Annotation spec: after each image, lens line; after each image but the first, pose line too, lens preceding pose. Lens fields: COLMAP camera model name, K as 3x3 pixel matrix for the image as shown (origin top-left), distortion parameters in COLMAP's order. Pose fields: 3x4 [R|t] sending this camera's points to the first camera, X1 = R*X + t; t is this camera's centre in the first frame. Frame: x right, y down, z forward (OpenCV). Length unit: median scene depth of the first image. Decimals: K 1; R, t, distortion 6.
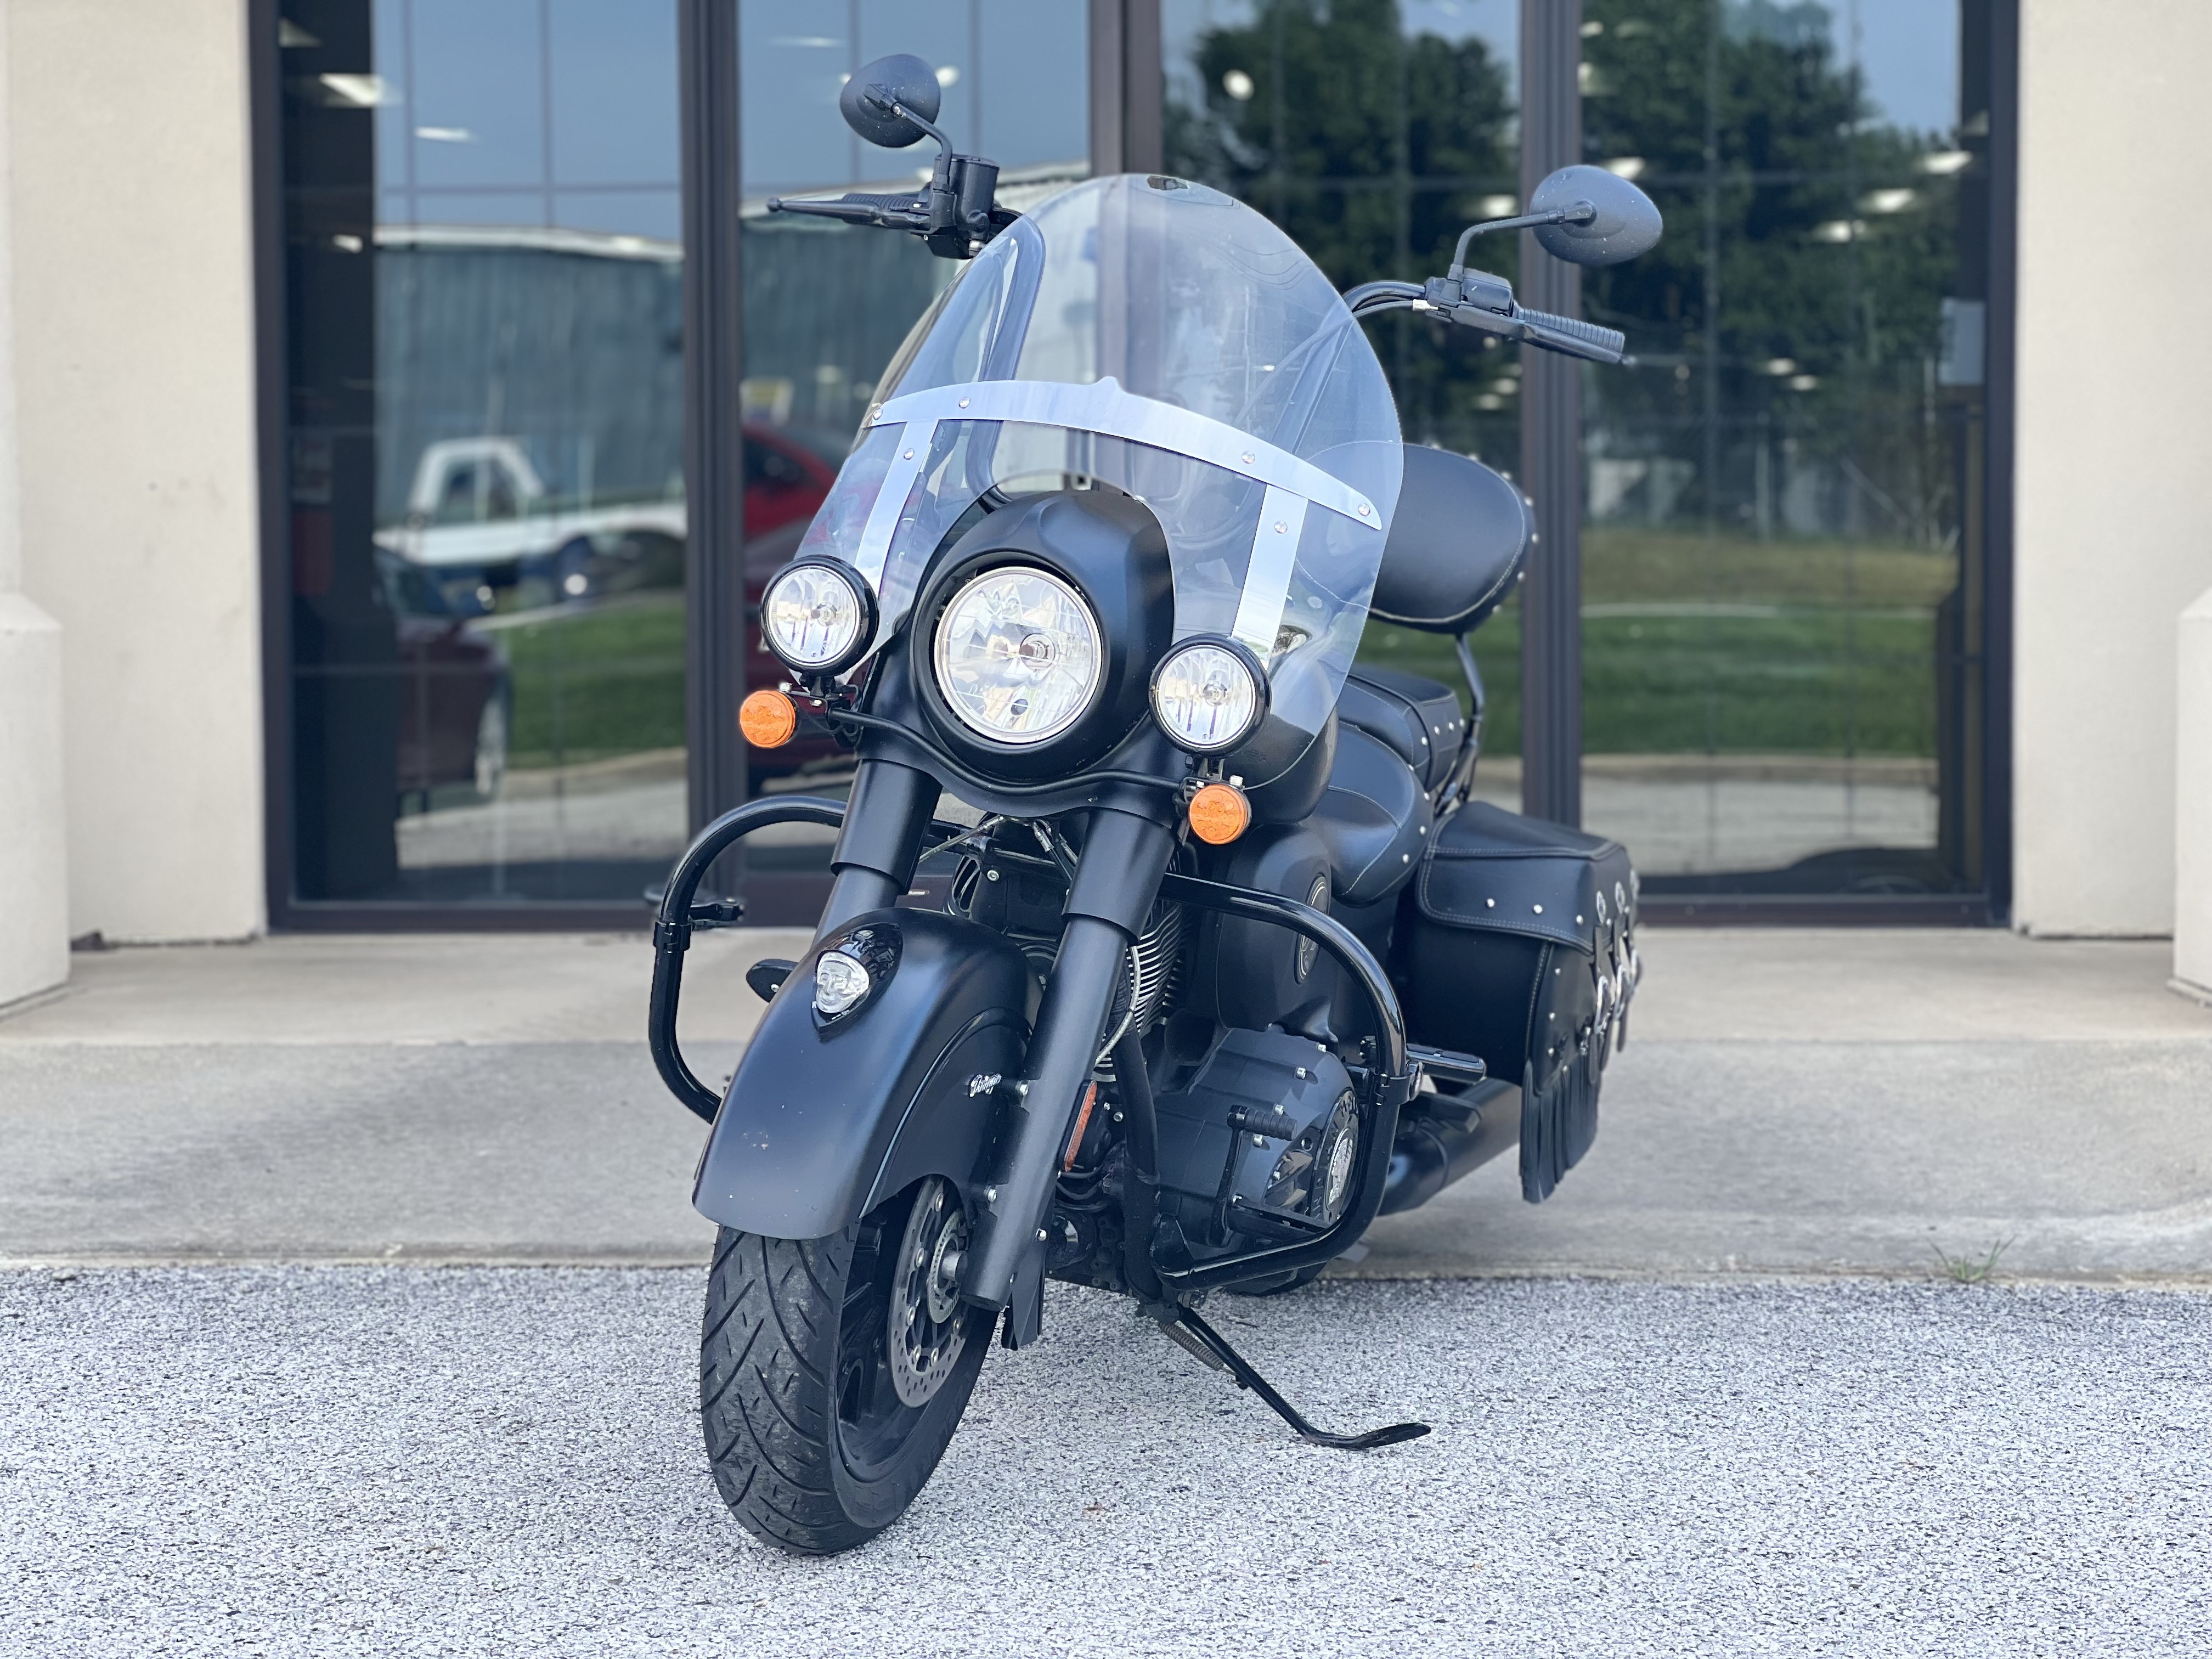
lens RADIAL K [[4968.9, 0, 1102.5], [0, 4968.9, 795.2], [0, 0, 1]] dist [0.459184, -2.477959]
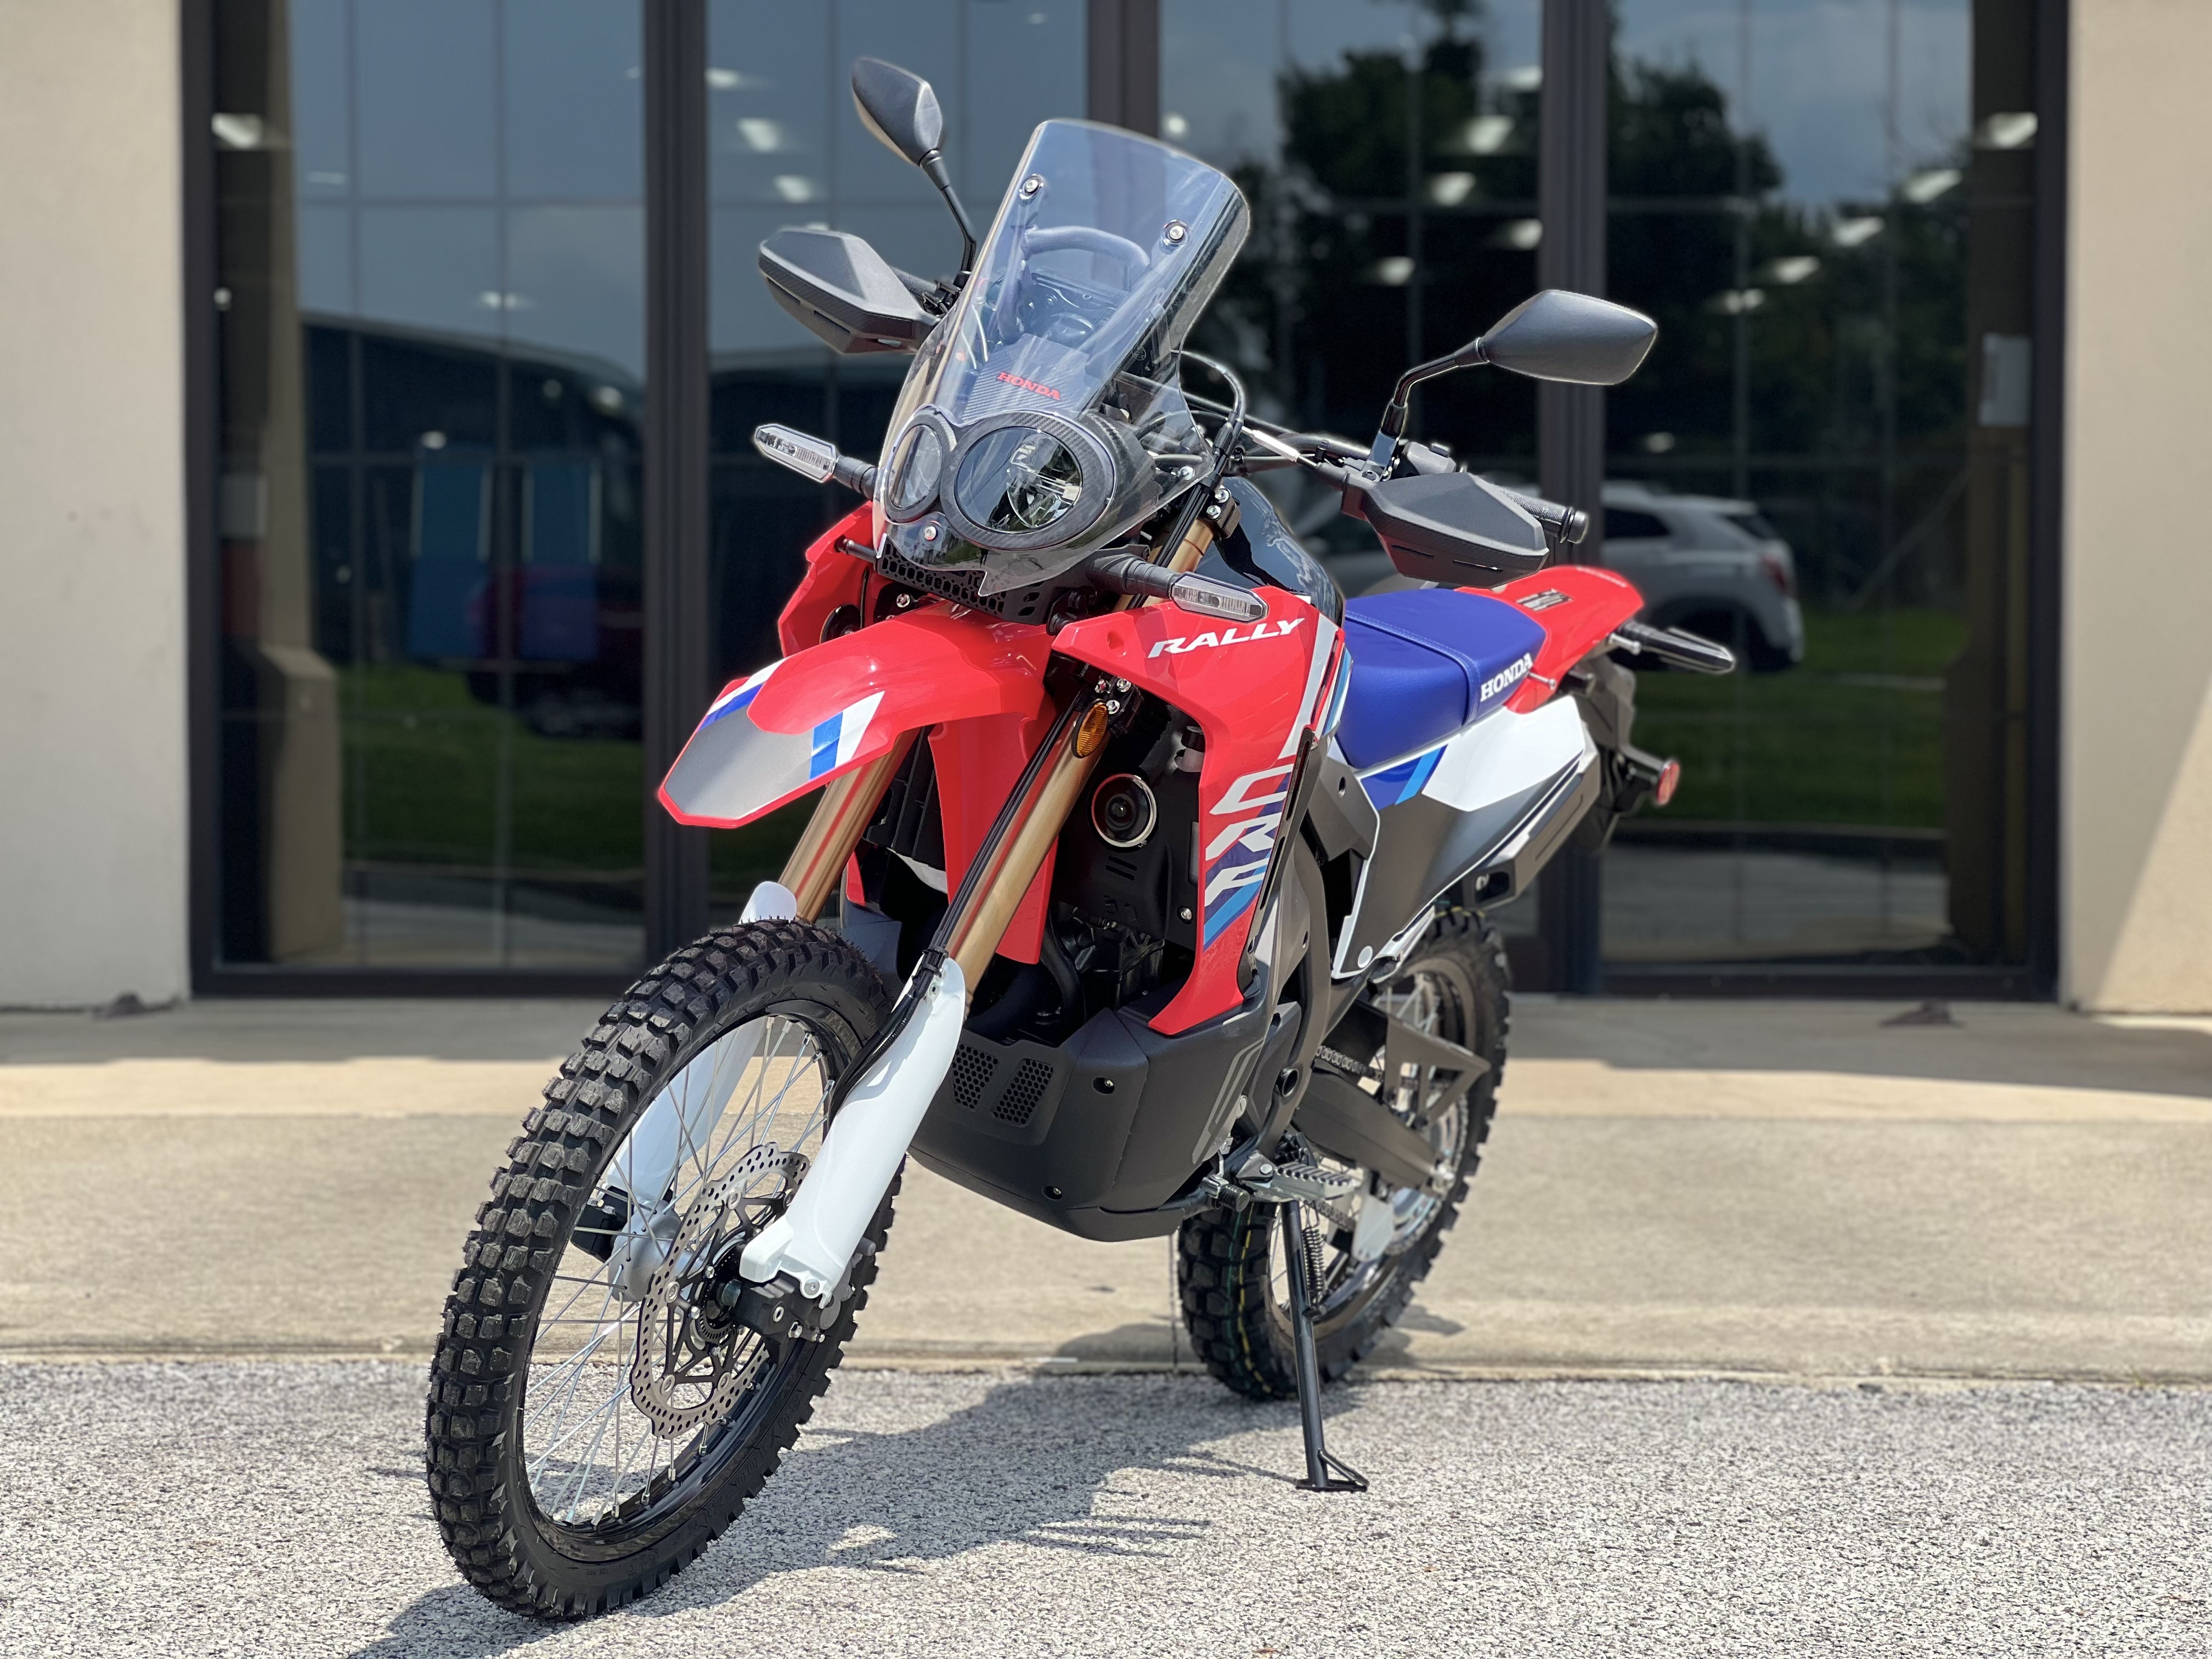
lens RADIAL K [[4962.7, 0, 1108.9], [0, 4962.7, 827.8], [0, 0, 1]] dist [0.684489, -5.327236]
pose [[0.999367, 0.007081, 0.034876, -0.048506], [-0.006734, 0.999927, -0.010061, 0.007037], [-0.034944, 0.009820, 0.999341, 0.102796]]
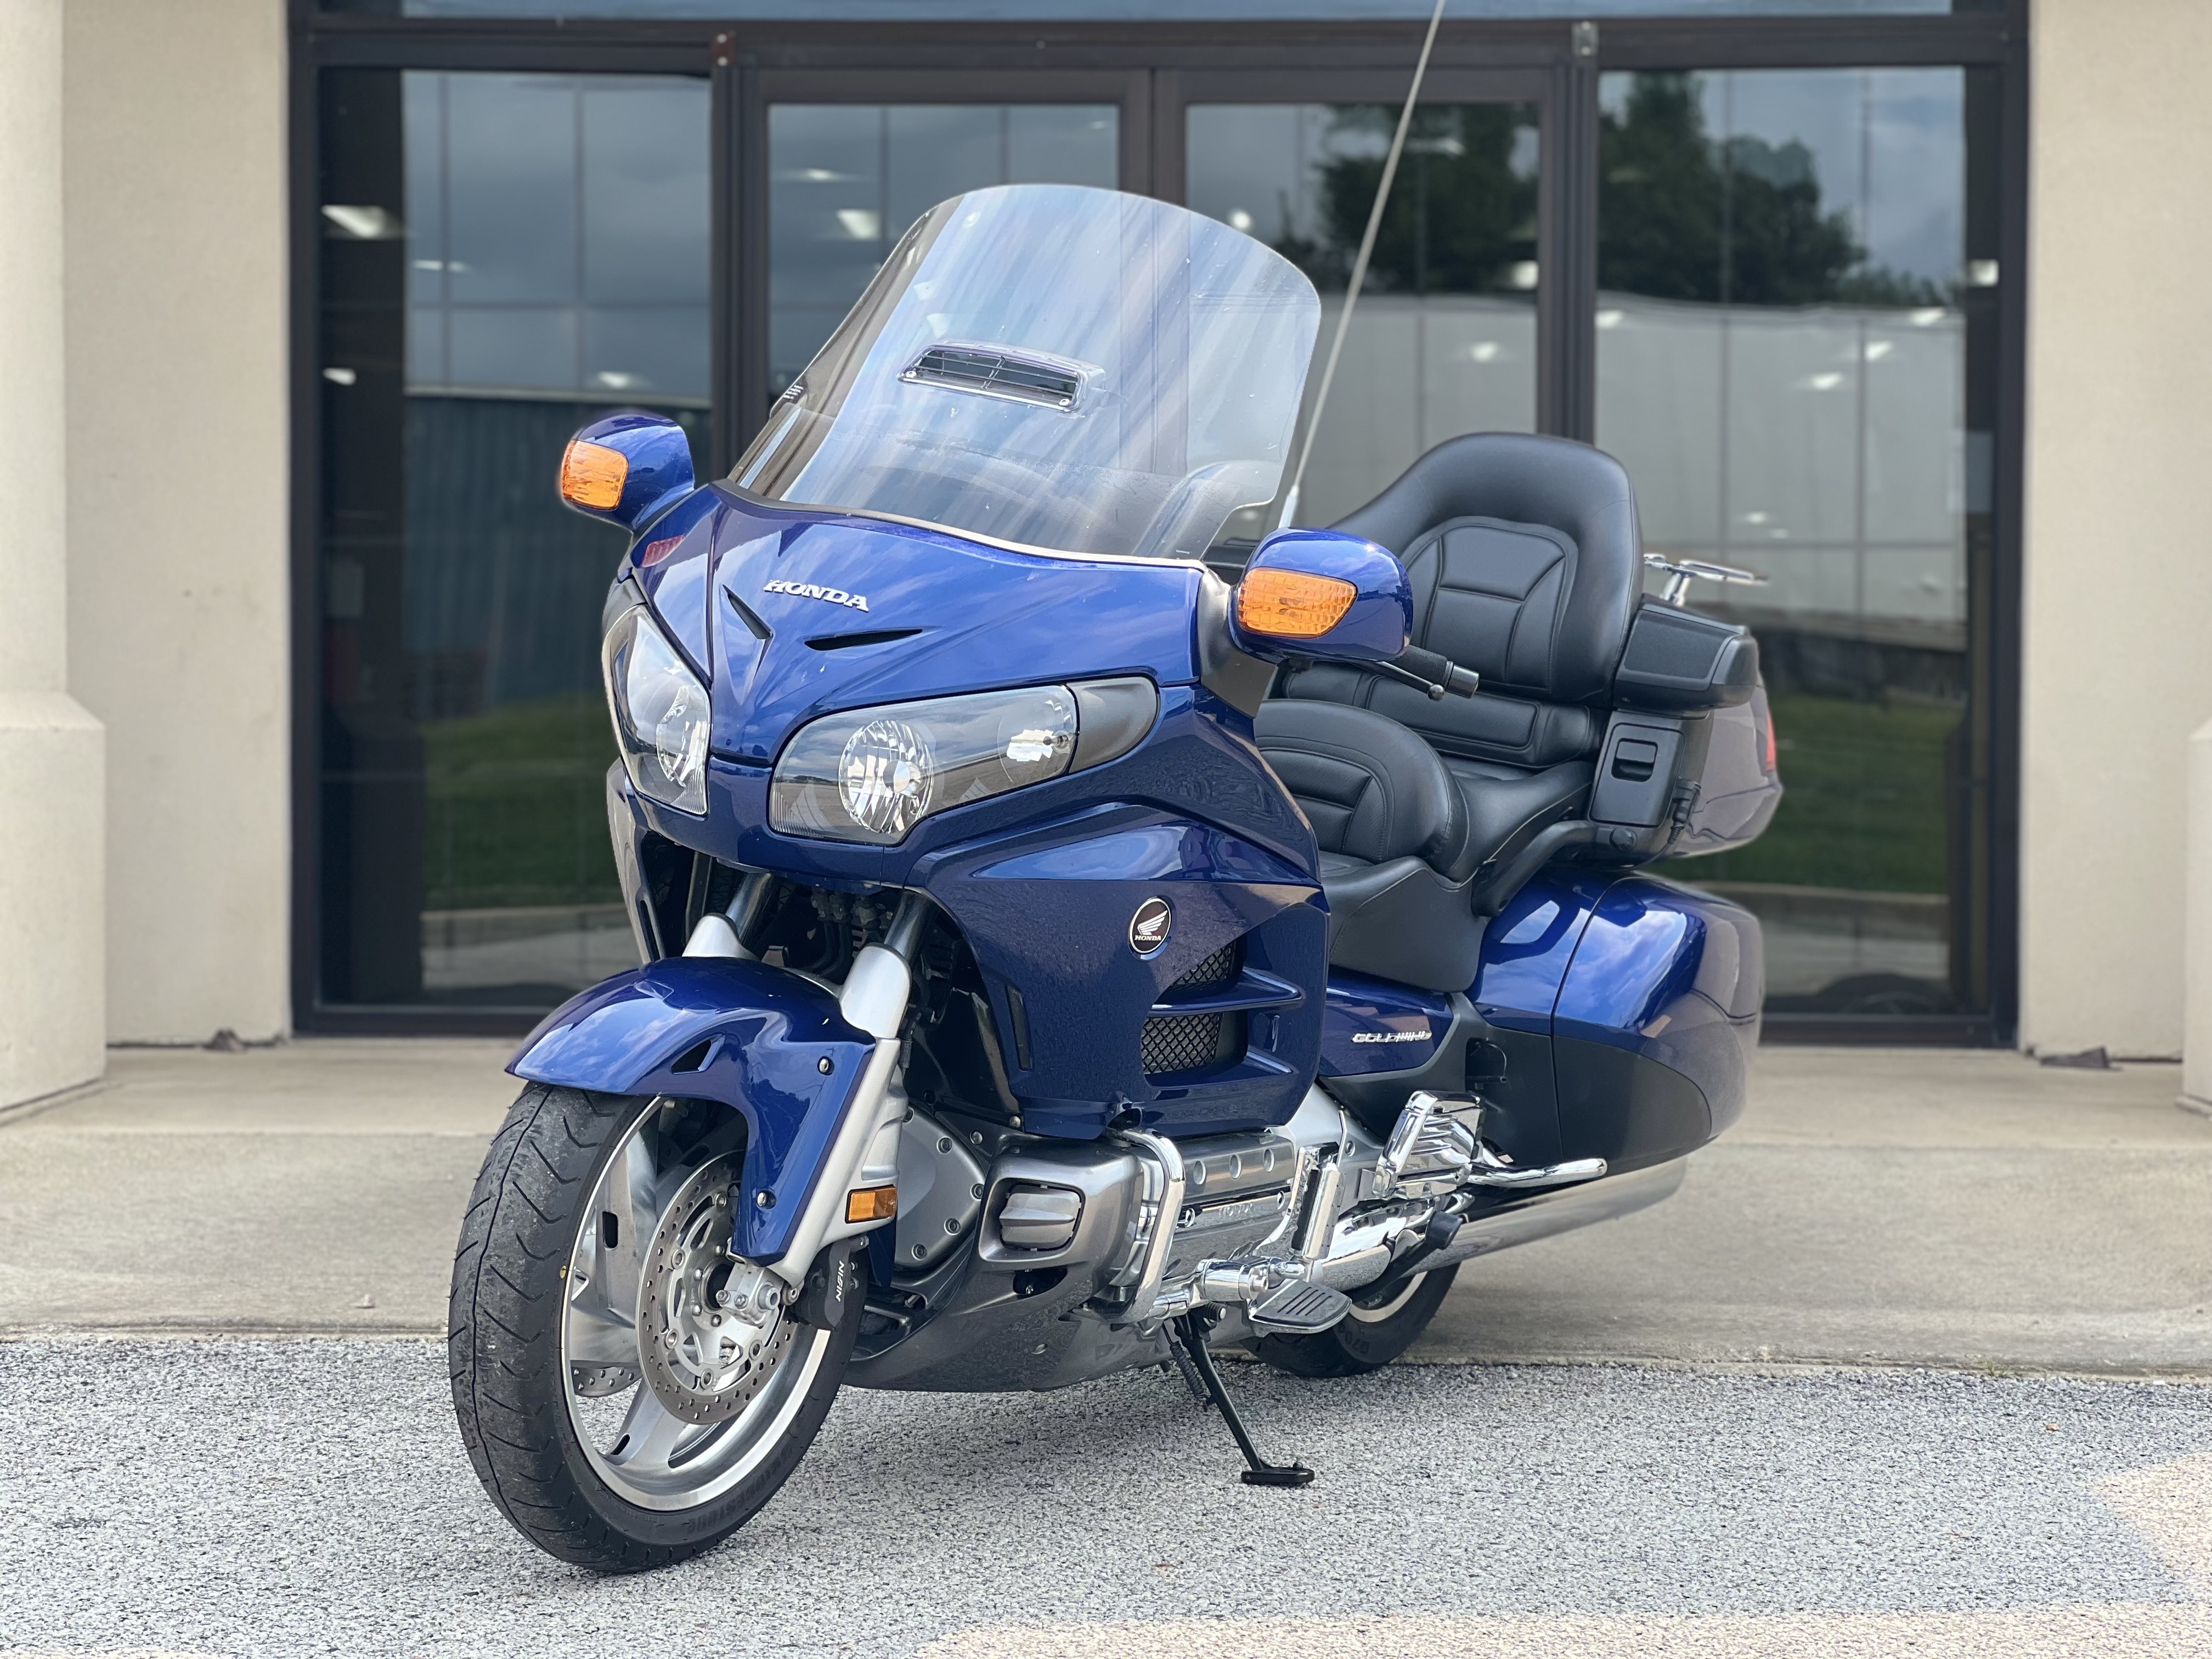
lens RADIAL K [[4974.9, 0, 1096.0], [0, 4974.9, 828.0], [0, 0, 1]] dist [0.516657, -3.152639]
pose [[0.999919, 0.010982, 0.006379, -0.018873], [-0.010828, 0.999660, -0.023726, 0.013127], [-0.006637, 0.023655, 0.999698, -0.024022]]
